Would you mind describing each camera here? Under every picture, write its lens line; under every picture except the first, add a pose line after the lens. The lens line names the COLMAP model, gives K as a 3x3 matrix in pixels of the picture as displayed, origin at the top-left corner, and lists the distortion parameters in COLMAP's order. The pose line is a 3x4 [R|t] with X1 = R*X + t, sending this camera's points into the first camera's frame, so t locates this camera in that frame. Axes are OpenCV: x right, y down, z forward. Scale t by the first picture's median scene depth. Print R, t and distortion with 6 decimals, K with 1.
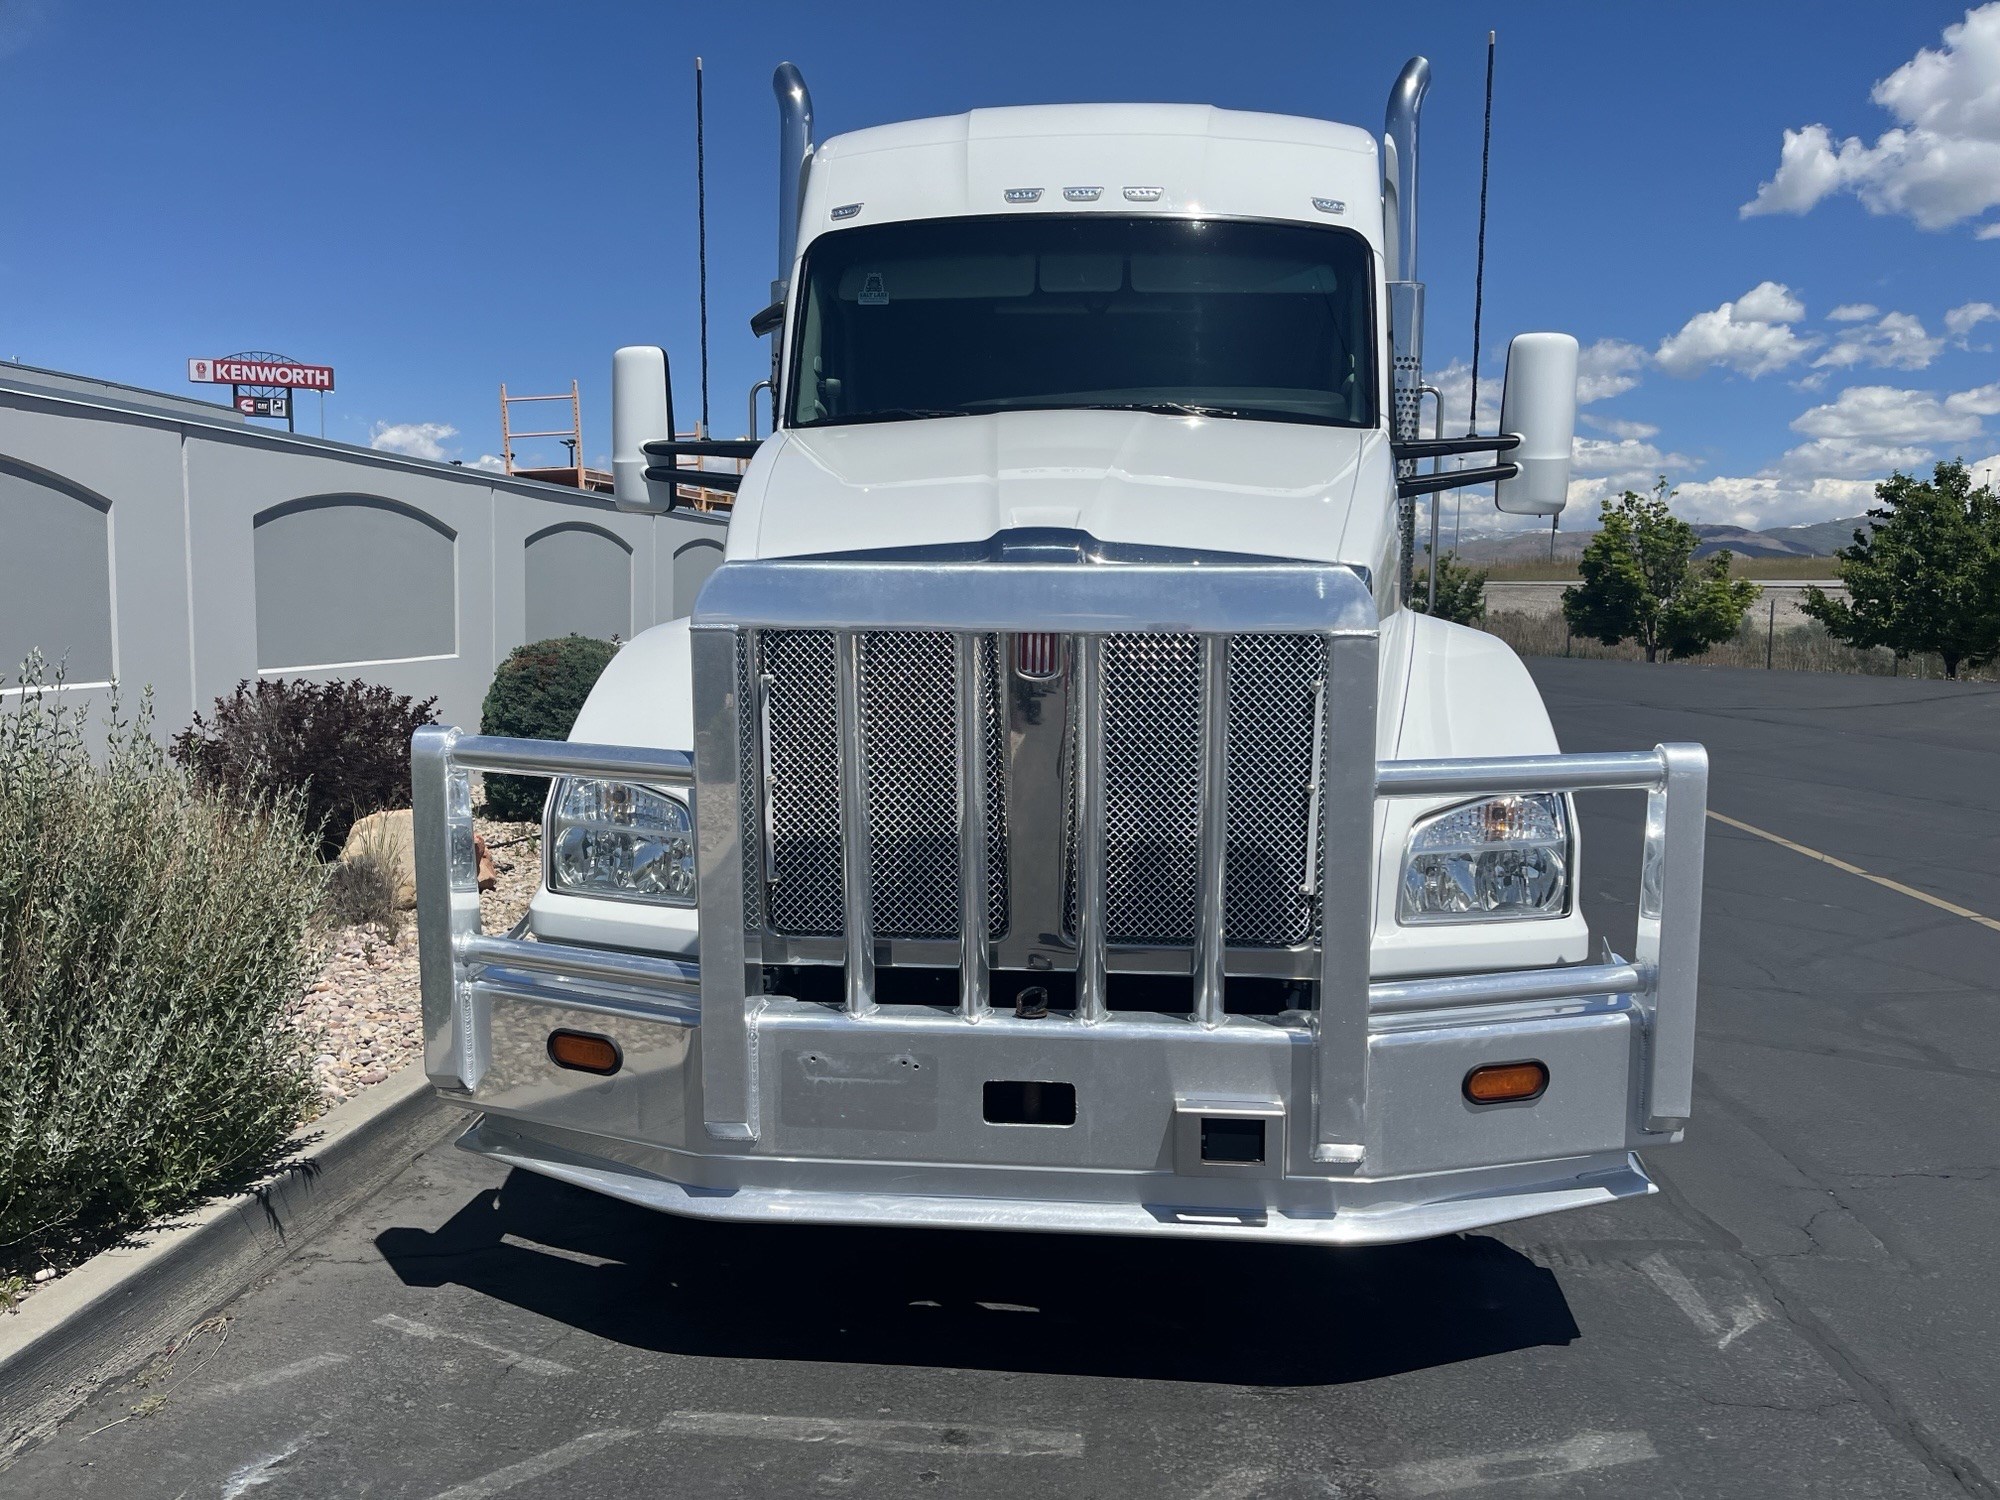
lens RADIAL K [[1538.3, 0, 1048.0], [0, 1538.3, 787.2], [0, 0, 1]] dist [-0.009511, -0.008939]
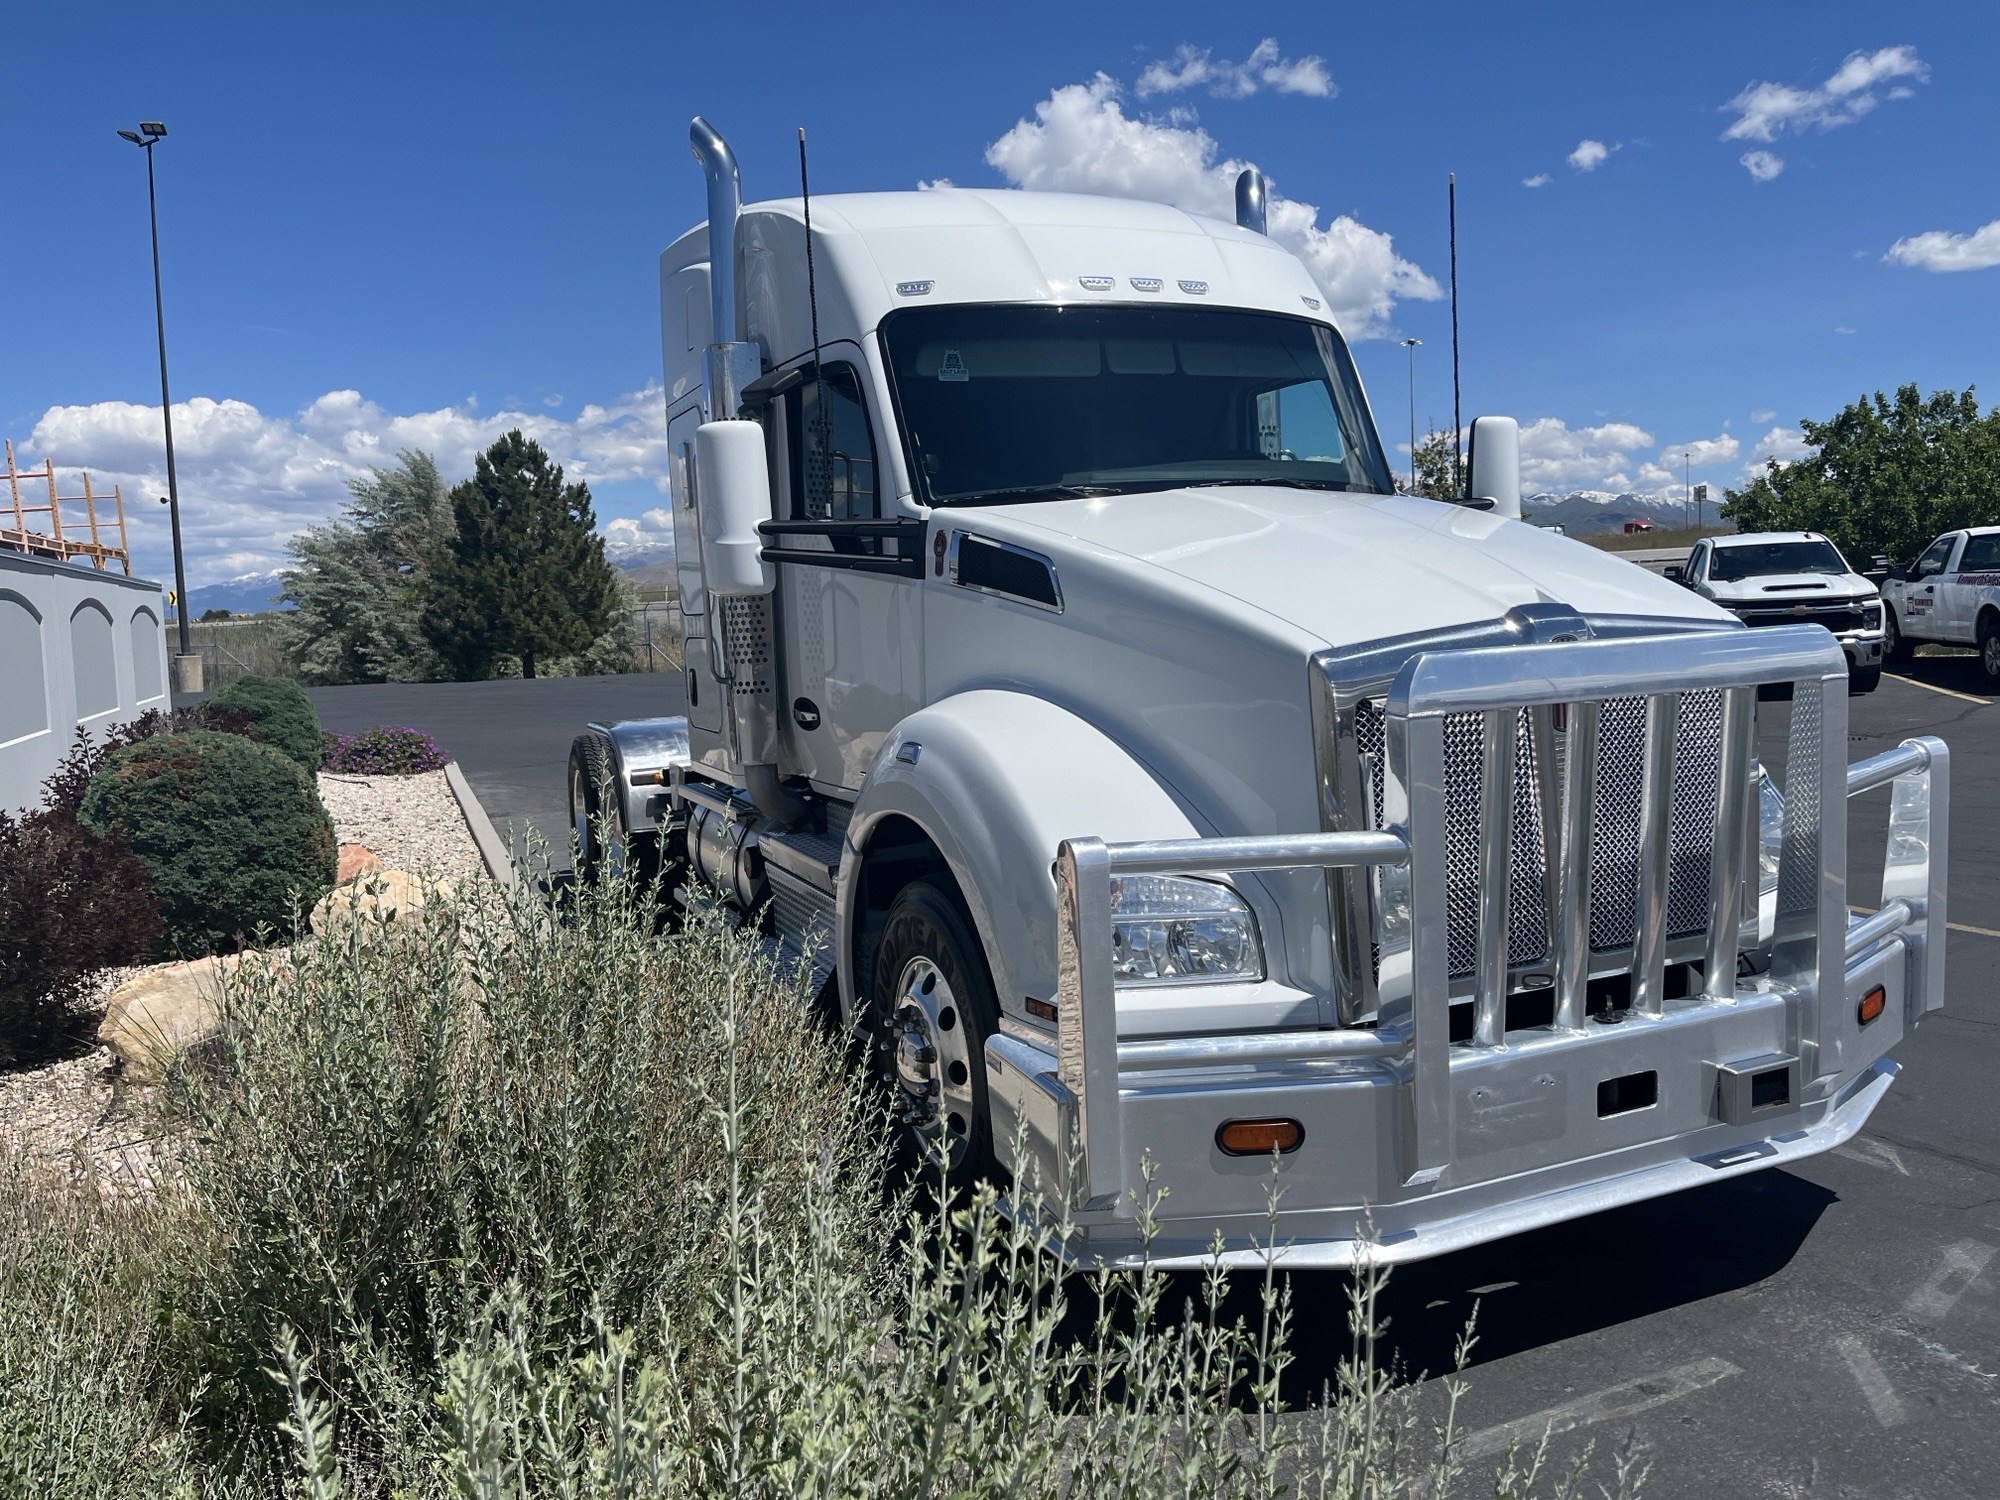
lens RADIAL K [[1534.8, 0, 968.8], [0, 1534.8, 757.2], [0, 0, 1]] dist [-0.004420, -0.001195]
pose [[0.879983, -0.100417, 0.464271, -0.595517], [0.113620, 0.993524, -0.000466, -0.065088], [-0.461217, 0.053161, 0.885693, 0.110268]]
